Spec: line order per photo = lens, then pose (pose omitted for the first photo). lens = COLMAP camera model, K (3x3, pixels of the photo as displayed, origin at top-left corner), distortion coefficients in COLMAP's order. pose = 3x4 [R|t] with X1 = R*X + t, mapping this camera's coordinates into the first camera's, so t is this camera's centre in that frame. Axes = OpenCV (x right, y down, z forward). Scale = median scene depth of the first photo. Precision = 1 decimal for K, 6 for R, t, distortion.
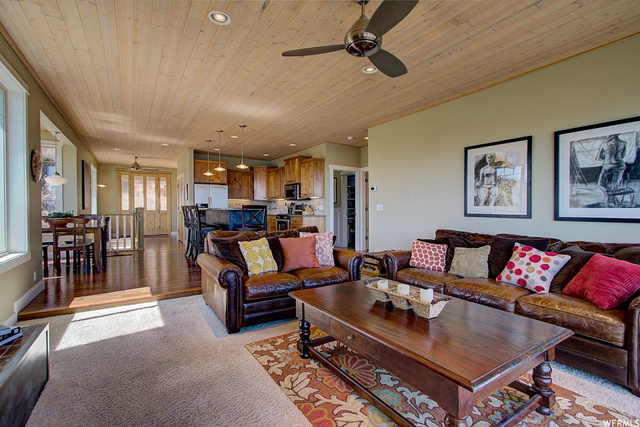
lens RADIAL K [[299.9, 0, 320.4], [0, 299.9, 211.6], [0, 0, 1]] dist [-0.000285, 0.006727]
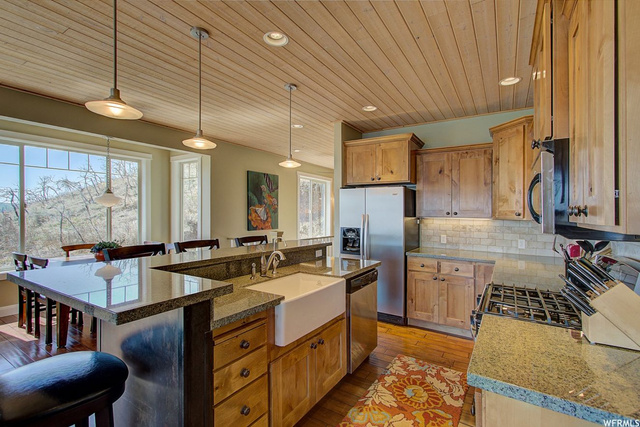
lens RADIAL K [[299.9, 0, 319.2], [0, 299.9, 206.6], [0, 0, 1]] dist [-0.000285, 0.006727]
pose [[0.437748, -0.024585, -0.898761, 0.020243], [-0.011119, 0.999402, -0.032753, -0.041634], [0.899029, 0.024331, 0.437213, 0.674126]]
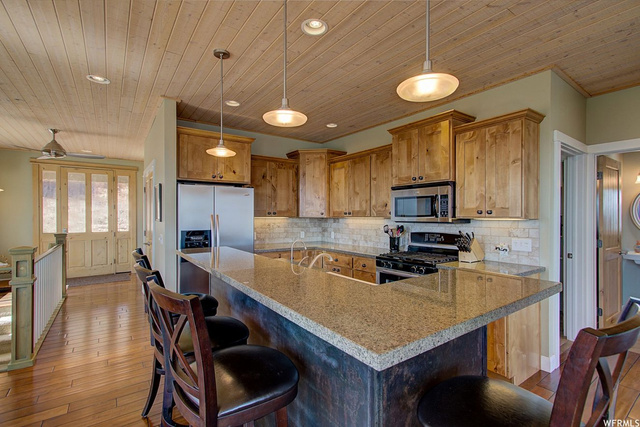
lens RADIAL K [[299.9, 0, 325.9], [0, 299.9, 214.8], [0, 0, 1]] dist [-0.000285, 0.006727]
pose [[0.997936, -0.006268, 0.063911, -0.219939], [0.006700, 0.999956, -0.006548, -0.041477], [-0.063867, 0.006963, 0.997934, 0.515460]]
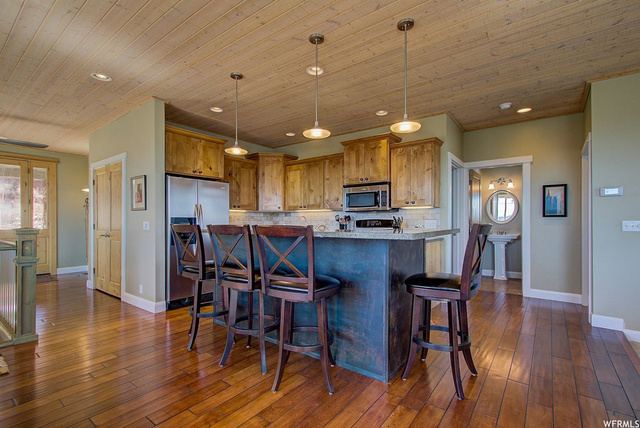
lens RADIAL K [[299.9, 0, 325.7], [0, 299.9, 220.3], [0, 0, 1]] dist [-0.000285, 0.006727]
pose [[0.934348, -0.005929, 0.356313, -0.324334], [0.009216, 0.999929, -0.007529, -0.015672], [-0.356243, 0.010318, 0.934337, 0.425975]]
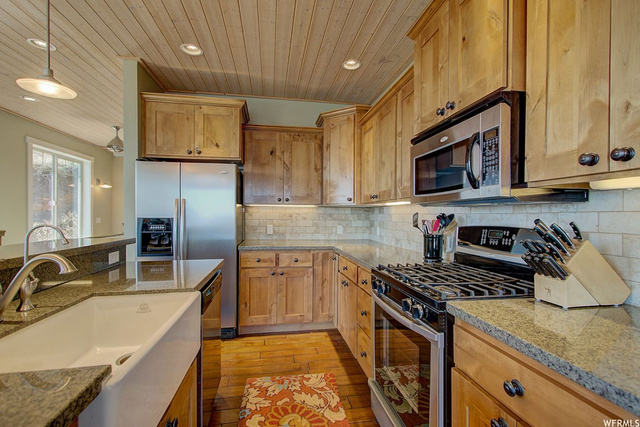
lens RADIAL K [[299.9, 0, 327.1], [0, 299.9, 211.2], [0, 0, 1]] dist [-0.000285, 0.006727]
pose [[0.930265, -0.009612, -0.366763, -0.085577], [0.003082, 0.999826, -0.018385, -0.026119], [0.366876, 0.015973, 0.930133, 0.690200]]
